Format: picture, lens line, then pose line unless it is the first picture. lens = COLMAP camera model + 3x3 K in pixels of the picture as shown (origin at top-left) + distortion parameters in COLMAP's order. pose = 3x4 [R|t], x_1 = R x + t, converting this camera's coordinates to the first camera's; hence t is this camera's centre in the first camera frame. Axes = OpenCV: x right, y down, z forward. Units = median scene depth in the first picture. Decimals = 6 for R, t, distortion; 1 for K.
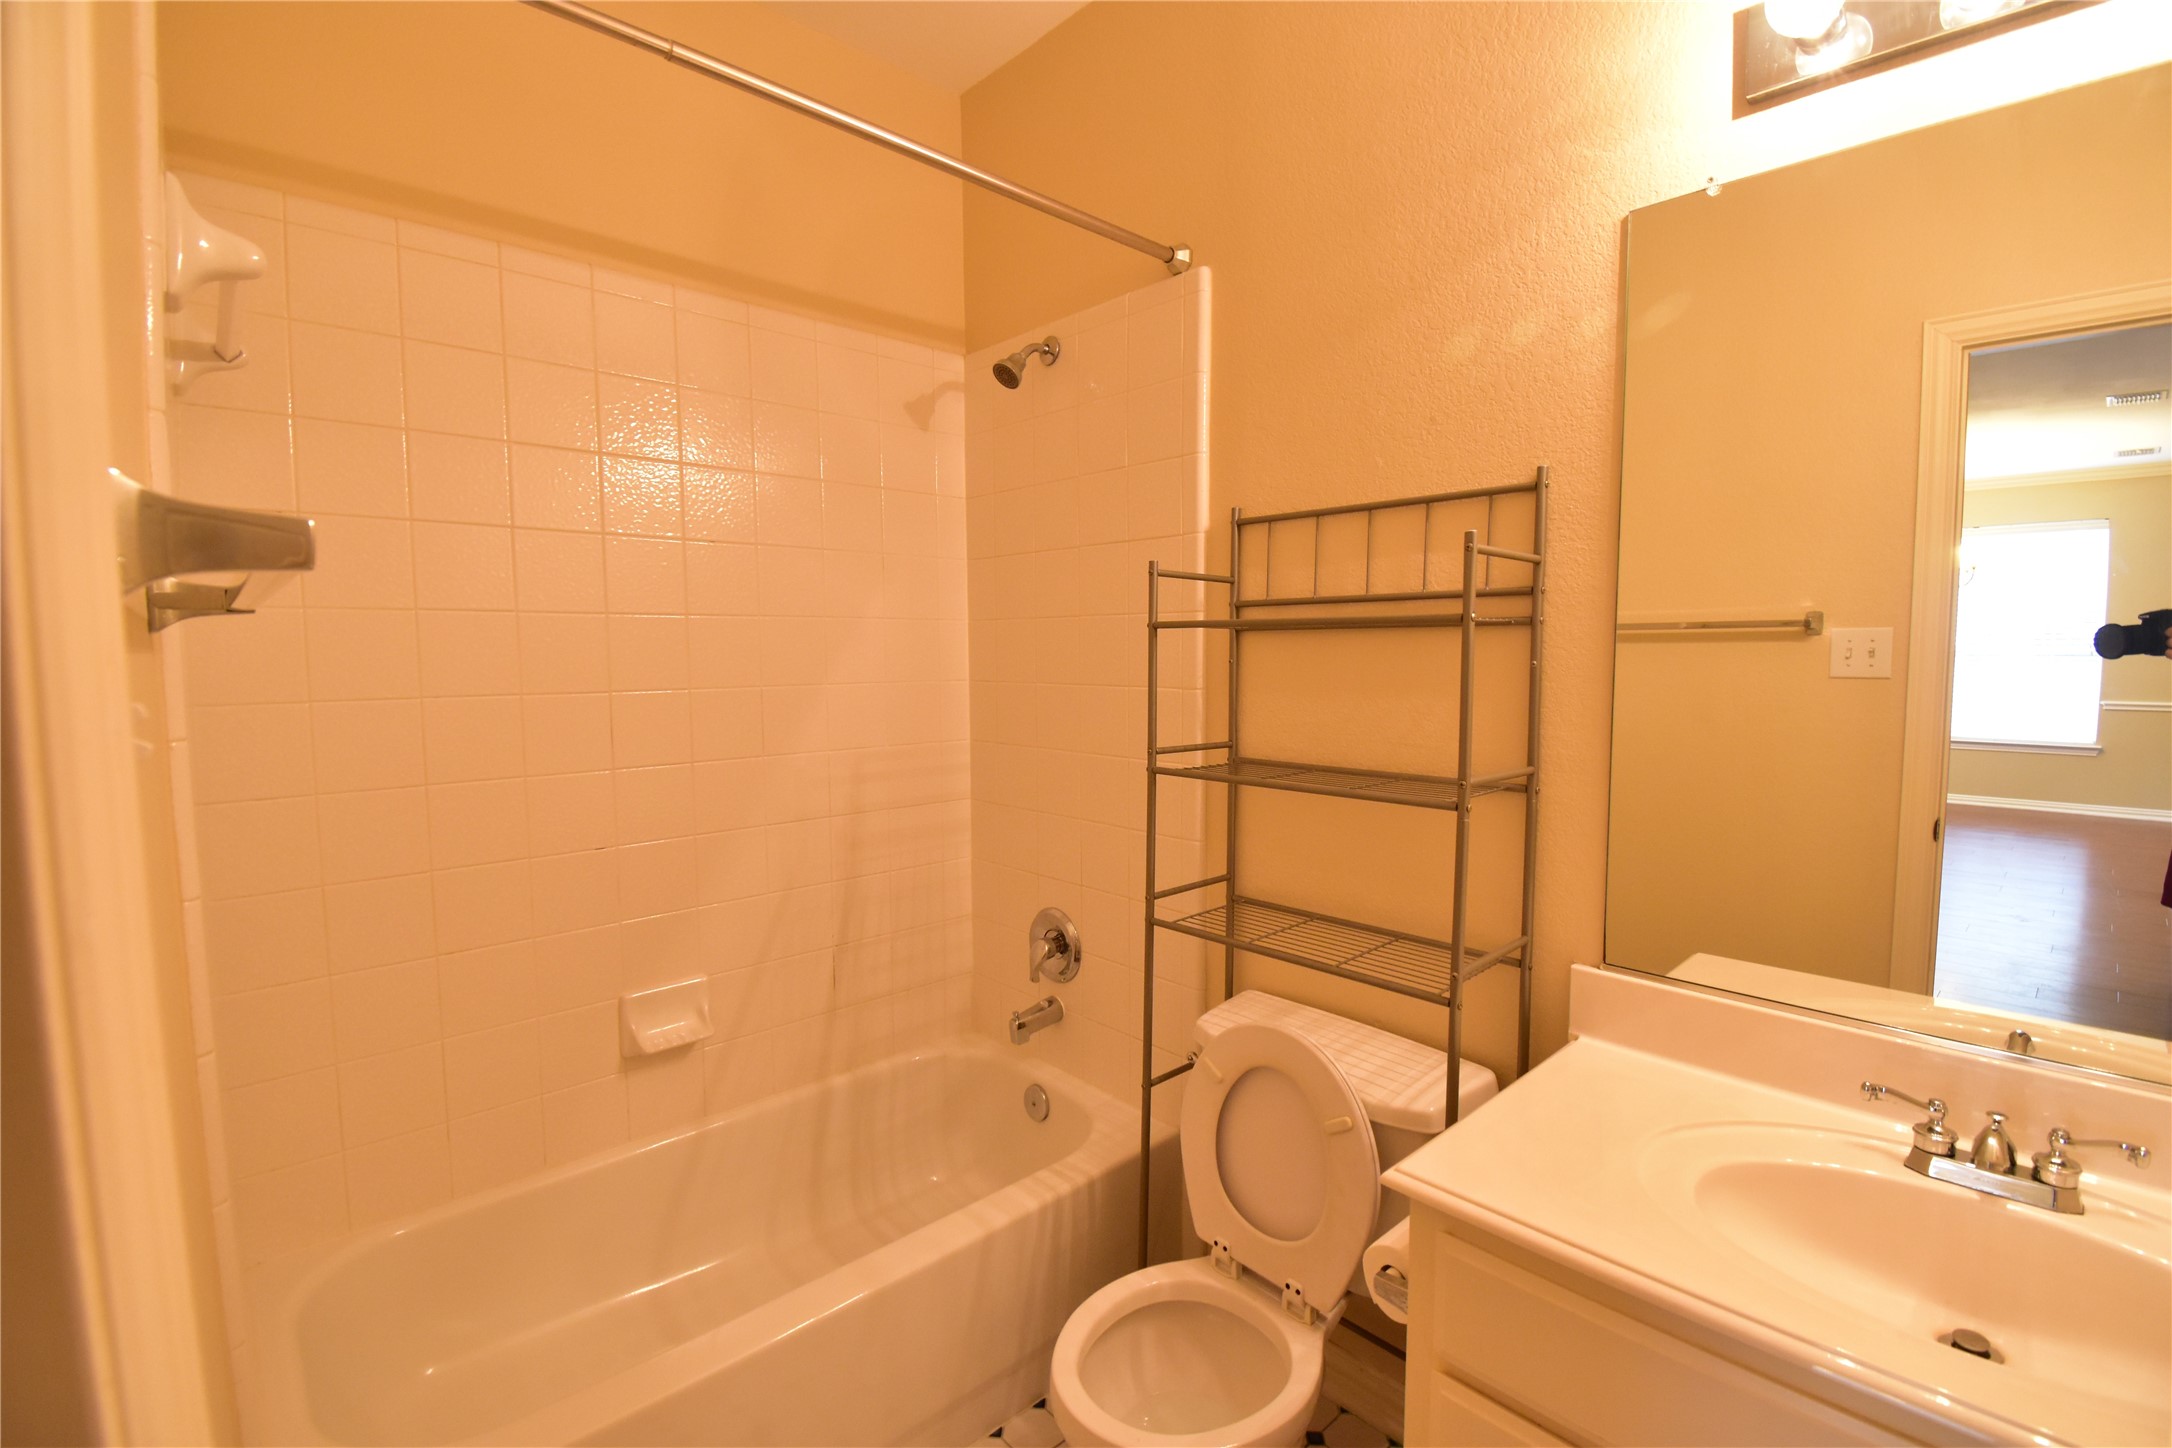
lens RADIAL K [[973.6, 0, 1085.8], [0, 973.6, 777.2], [0, 0, 1]] dist [-0.052596, 0.017290]
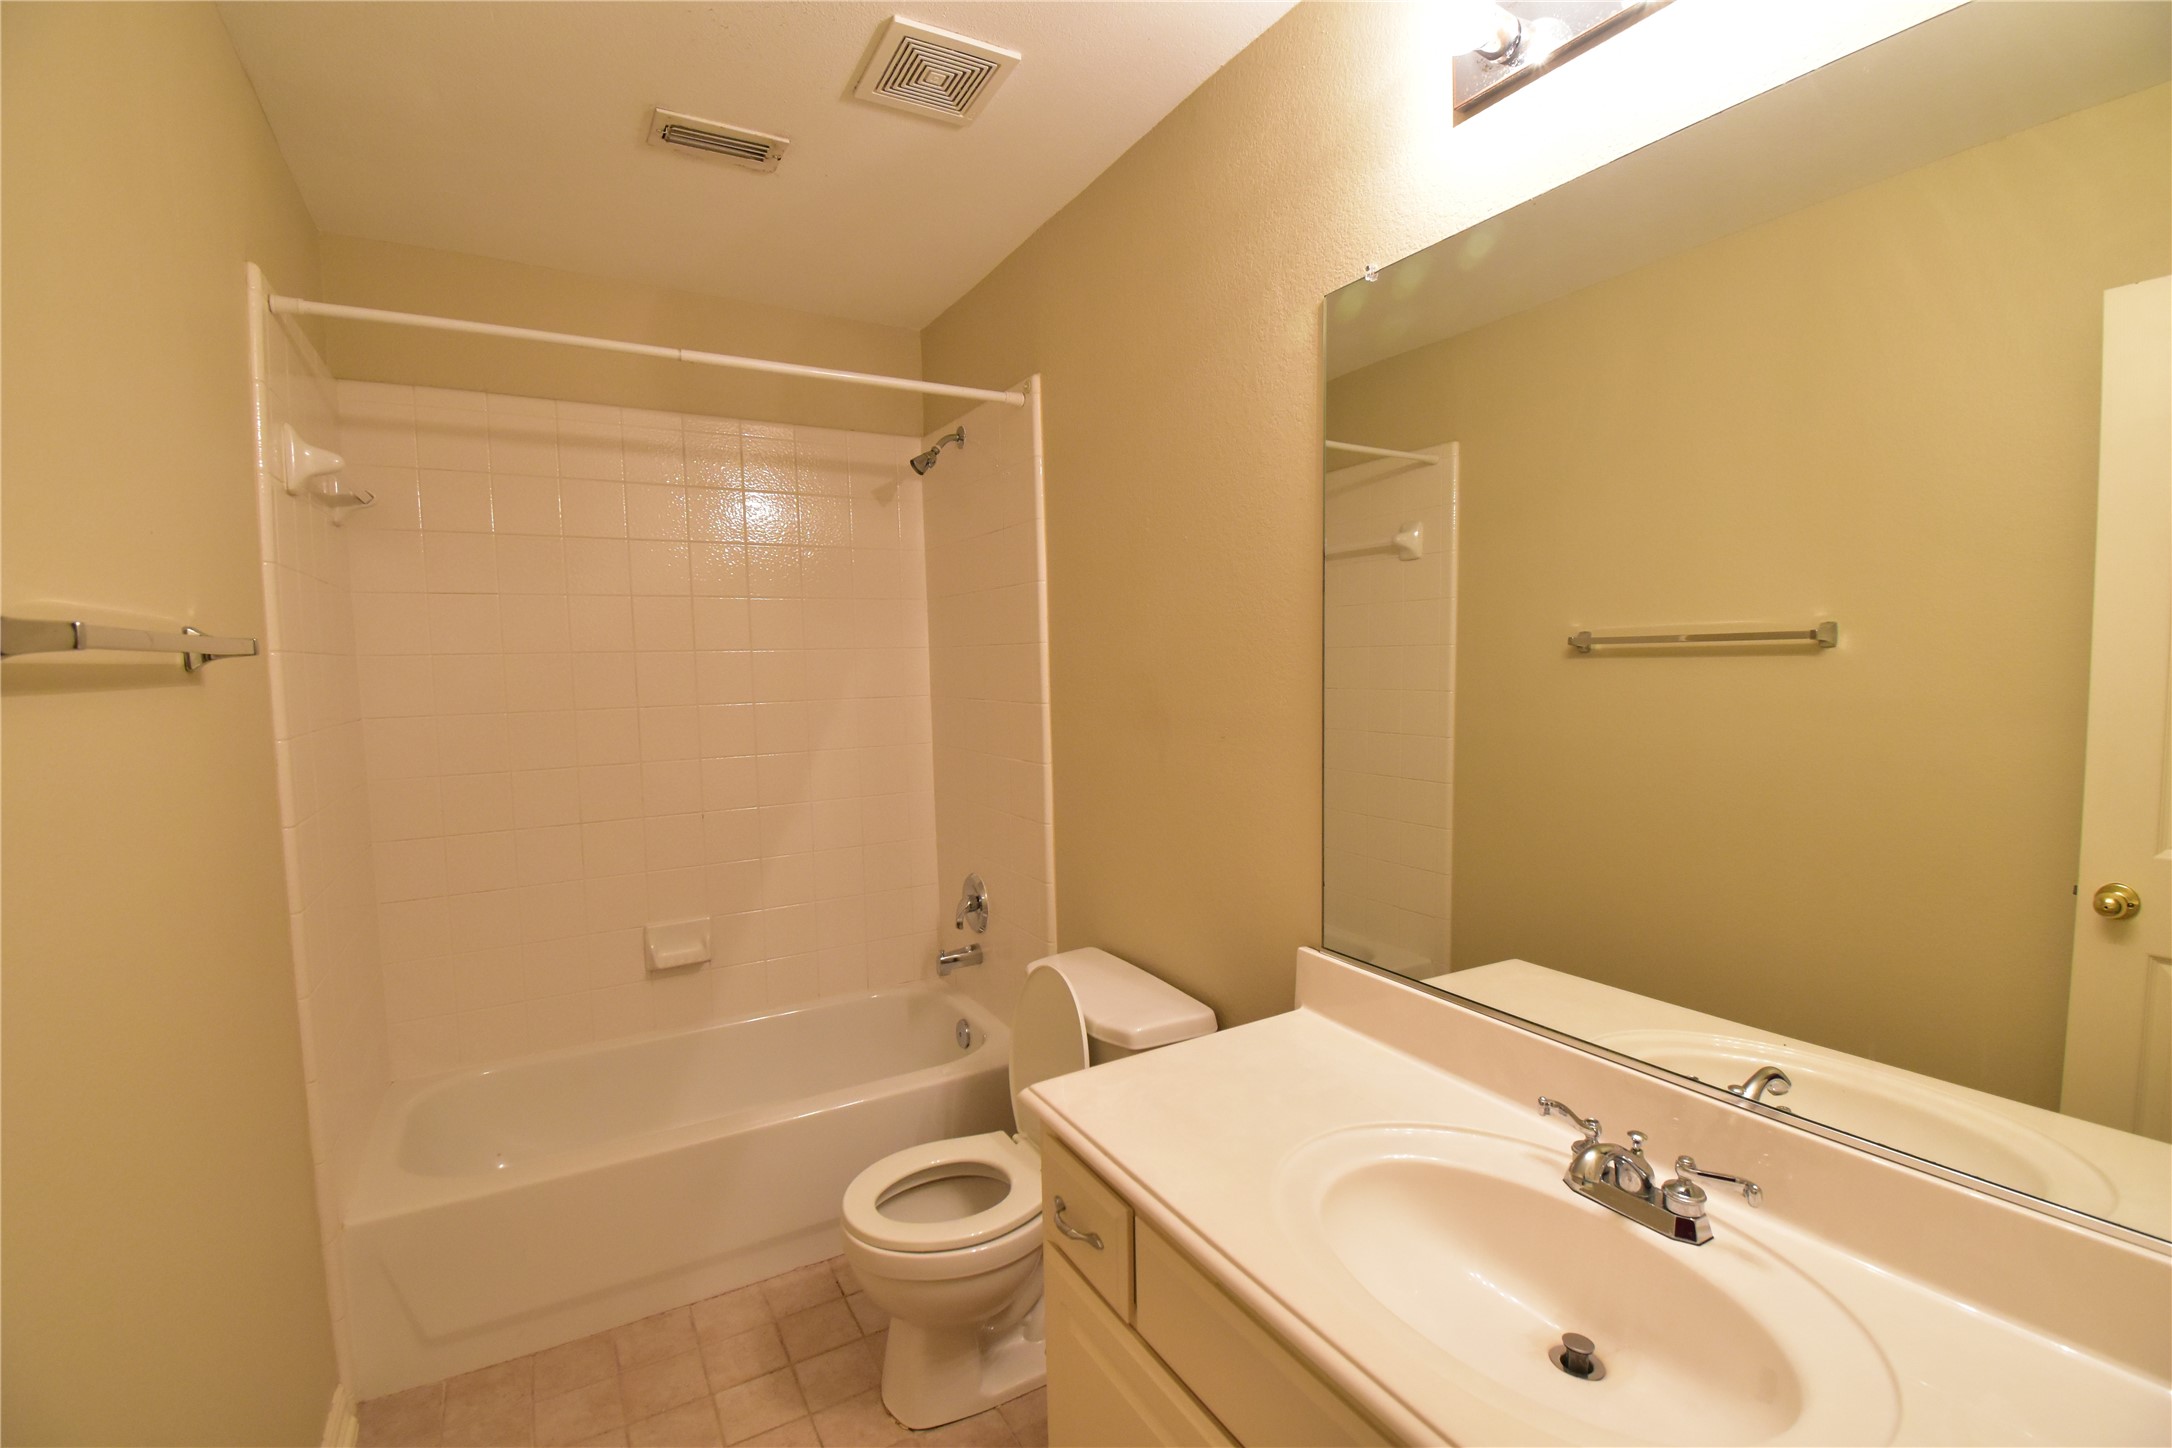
lens RADIAL K [[959.0, 0, 1094.7], [0, 959.0, 719.5], [0, 0, 1]] dist [0.019317, -0.025898]
pose [[0.939676, 0.022047, -0.341354, 0.591095], [-0.044730, 0.997272, -0.058722, 0.006438], [0.339128, 0.070448, 0.938099, -0.136360]]
